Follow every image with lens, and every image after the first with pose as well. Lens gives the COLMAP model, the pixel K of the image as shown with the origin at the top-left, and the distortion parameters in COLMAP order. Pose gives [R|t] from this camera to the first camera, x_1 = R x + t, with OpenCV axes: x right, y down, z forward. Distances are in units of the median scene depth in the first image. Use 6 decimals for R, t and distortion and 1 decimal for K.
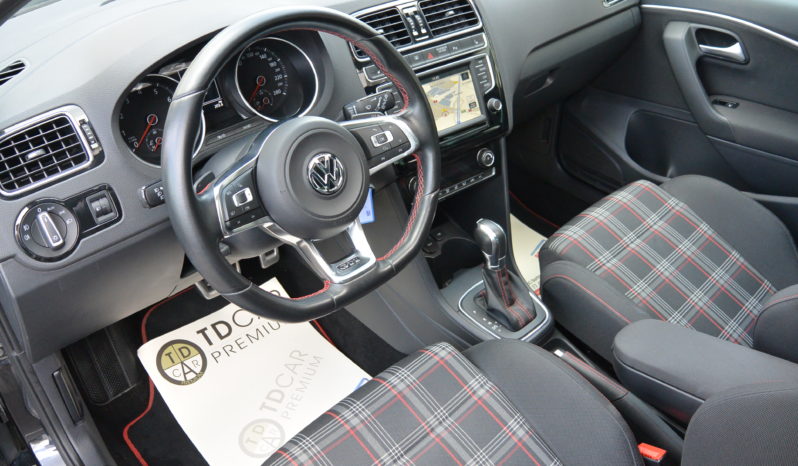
lens RADIAL K [[687.3, 0, 399.0], [0, 687.3, 233.0], [0, 0, 1]] dist [-0.167980, 0.112837]
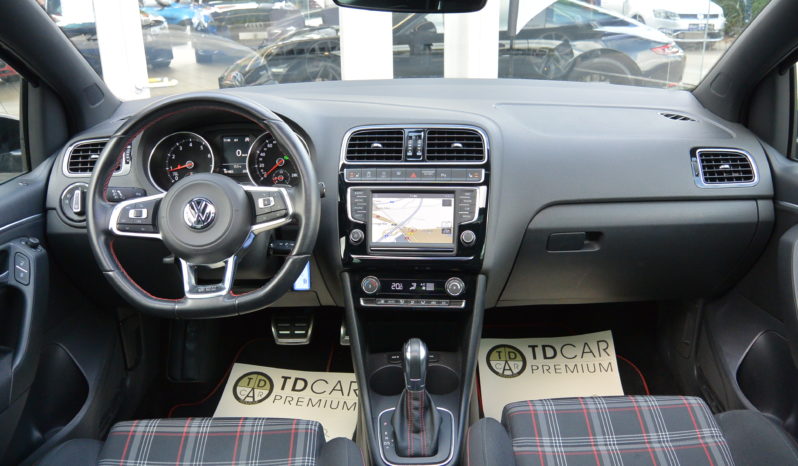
lens RADIAL K [[687.3, 0, 399.0], [0, 687.3, 233.0], [0, 0, 1]] dist [-0.167980, 0.112837]
pose [[0.738349, 0.235157, -0.632093, 0.730686], [-0.389312, 0.913931, -0.114747, -0.035634], [0.550706, 0.330804, 0.766350, 0.155238]]
